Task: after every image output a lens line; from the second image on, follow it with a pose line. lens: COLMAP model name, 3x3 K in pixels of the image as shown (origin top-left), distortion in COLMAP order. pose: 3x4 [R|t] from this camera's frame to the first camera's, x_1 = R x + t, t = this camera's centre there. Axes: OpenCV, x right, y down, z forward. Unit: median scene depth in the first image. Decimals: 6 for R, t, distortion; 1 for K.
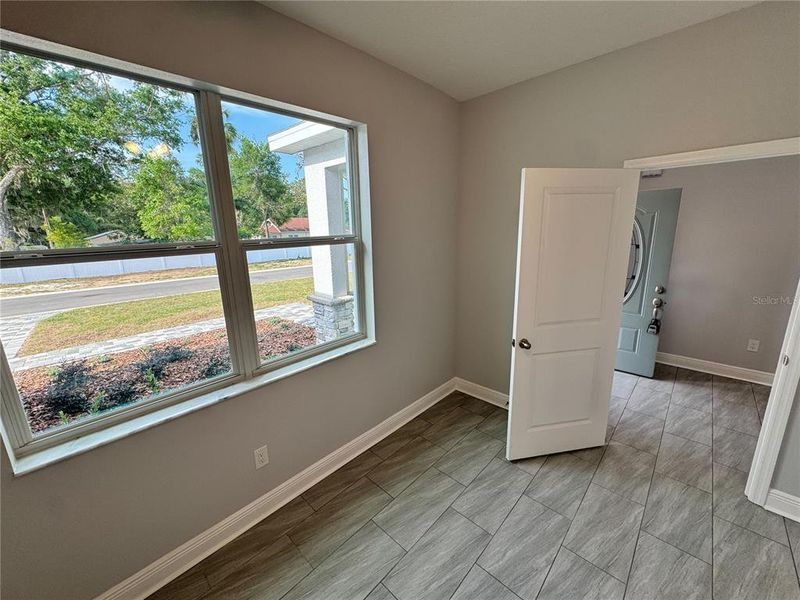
lens RADIAL K [[320.0, 0, 400.0], [0, 320.0, 297.7], [0, 0, 1]] dist [-0.000489, 0.000282]
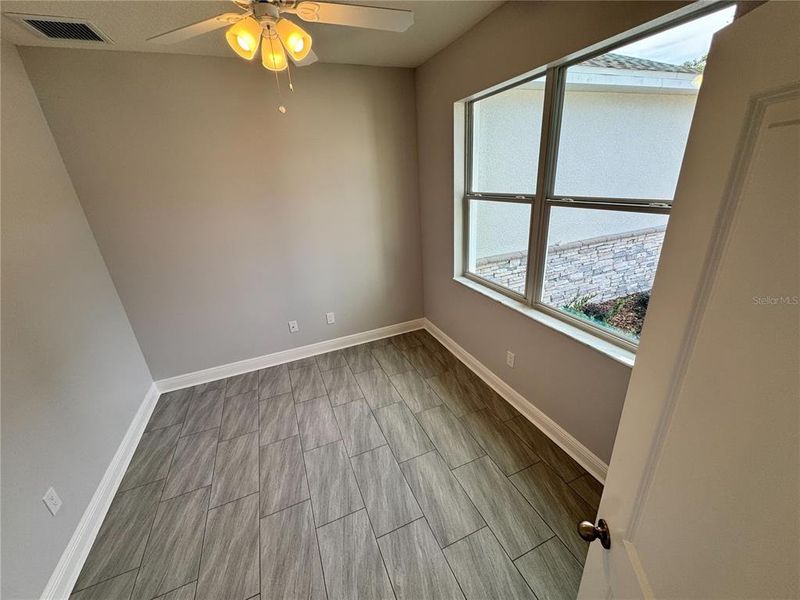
lens RADIAL K [[320.0, 0, 400.0], [0, 320.0, 297.7], [0, 0, 1]] dist [-0.000489, 0.000282]
pose [[-0.398118, 0.373453, -0.837875, 0.817396], [-0.133978, 0.879915, 0.455851, -0.298763], [0.907498, 0.293739, -0.300275, 0.920616]]
